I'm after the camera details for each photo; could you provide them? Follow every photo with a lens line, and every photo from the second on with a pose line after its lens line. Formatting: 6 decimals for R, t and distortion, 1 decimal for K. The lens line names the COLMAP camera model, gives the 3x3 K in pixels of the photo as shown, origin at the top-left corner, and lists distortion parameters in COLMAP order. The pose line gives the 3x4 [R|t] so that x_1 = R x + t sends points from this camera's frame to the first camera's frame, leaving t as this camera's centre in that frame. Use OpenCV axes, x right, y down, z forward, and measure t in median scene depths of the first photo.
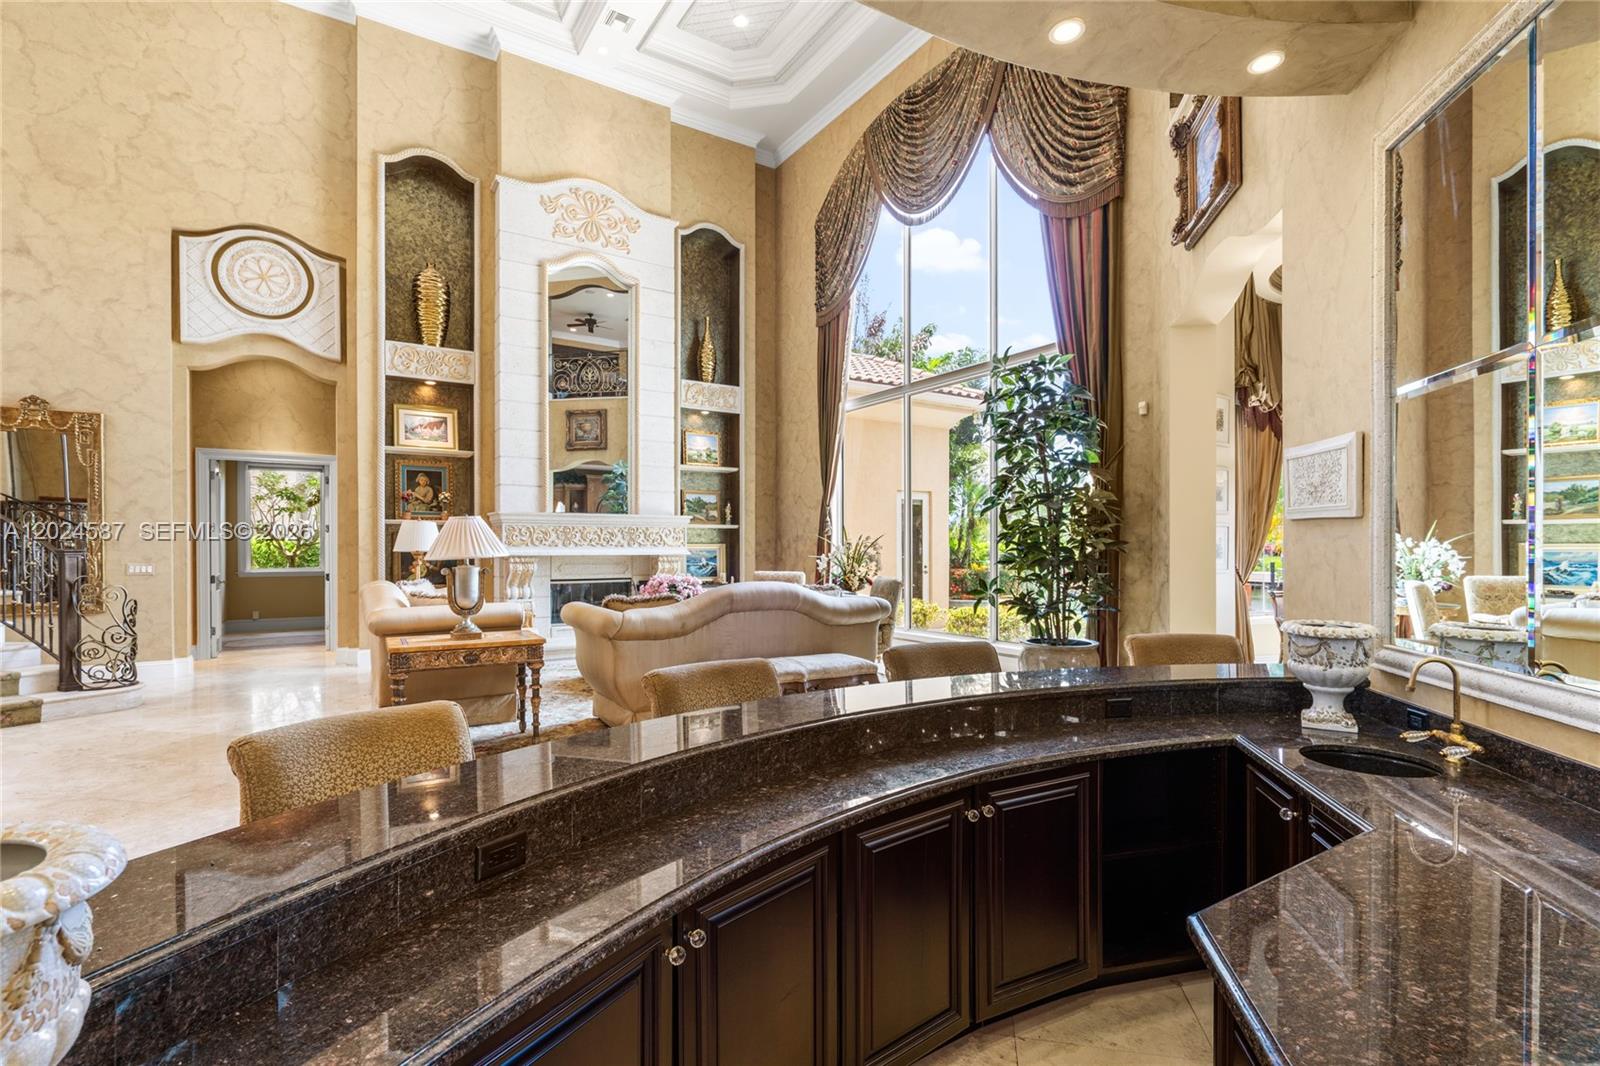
lens RADIAL K [[735.7, 0, 799.4], [0, 735.7, 544.3], [0, 0, 1]] dist [-0.004641, 0.004101]
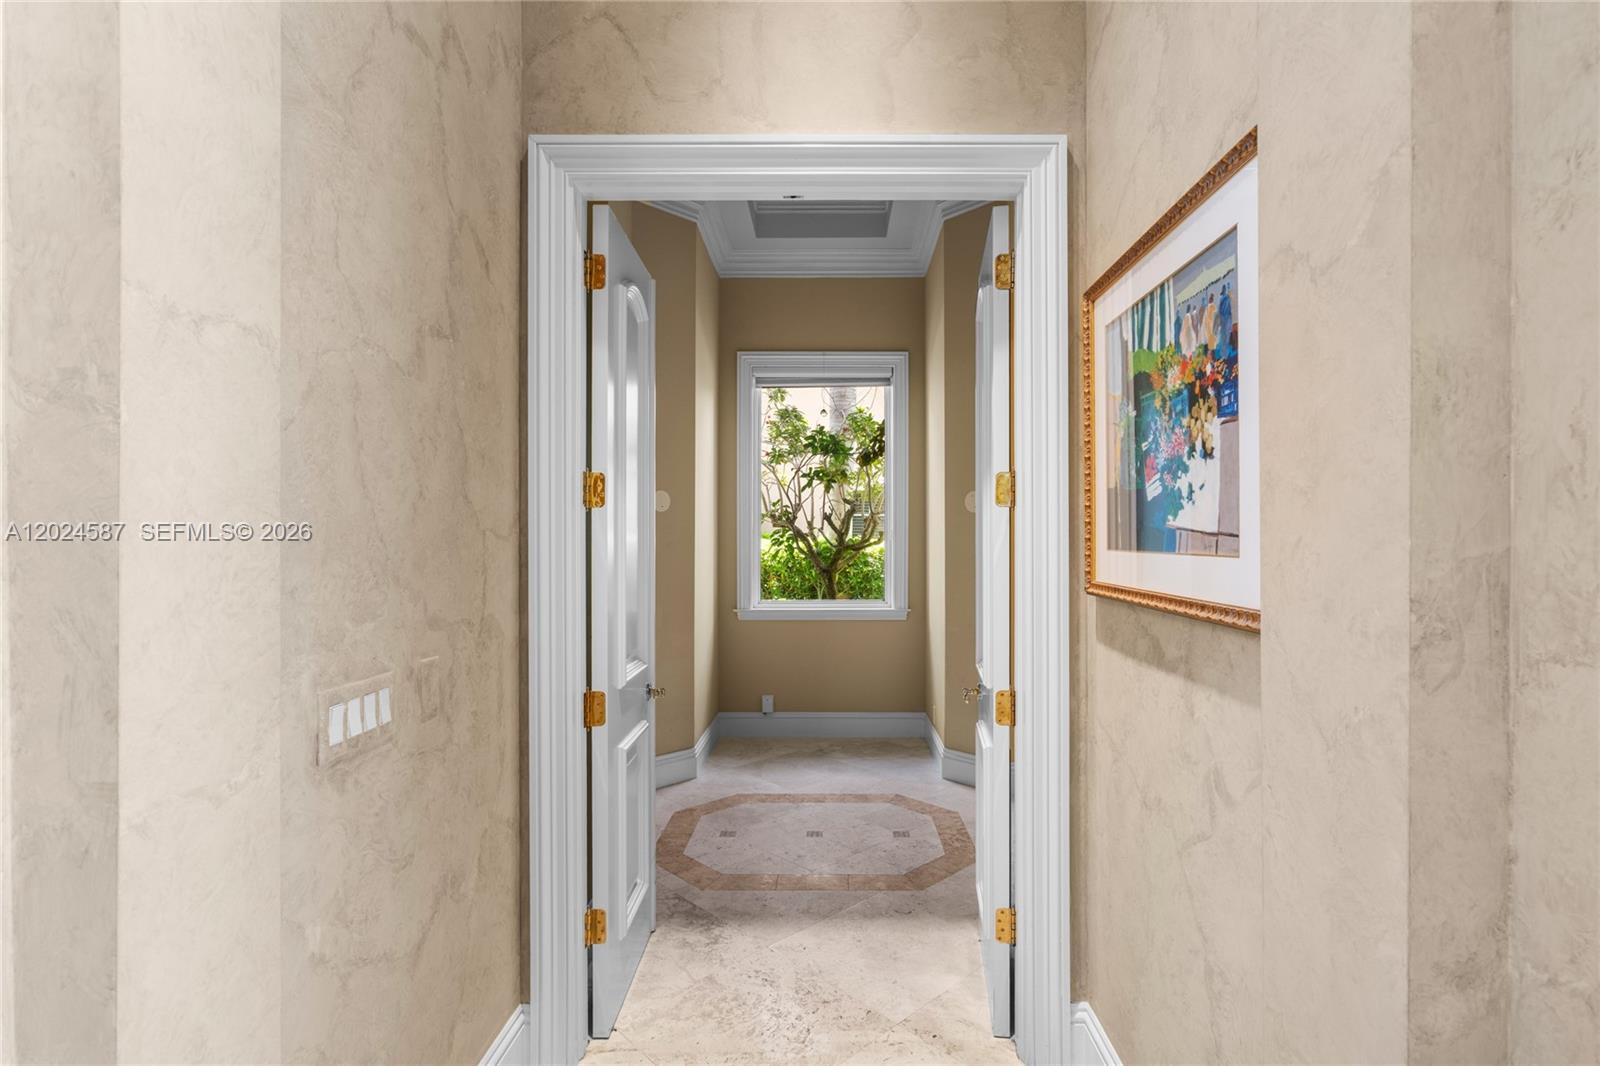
lens RADIAL K [[735.7, 0, 799.2], [0, 735.7, 536.1], [0, 0, 1]] dist [-0.004641, 0.004101]
pose [[0.816869, -0.001509, -0.576821, -0.494963], [0.000026, 0.999997, -0.002579, -0.006757], [0.576823, 0.002092, 0.816867, 0.685652]]
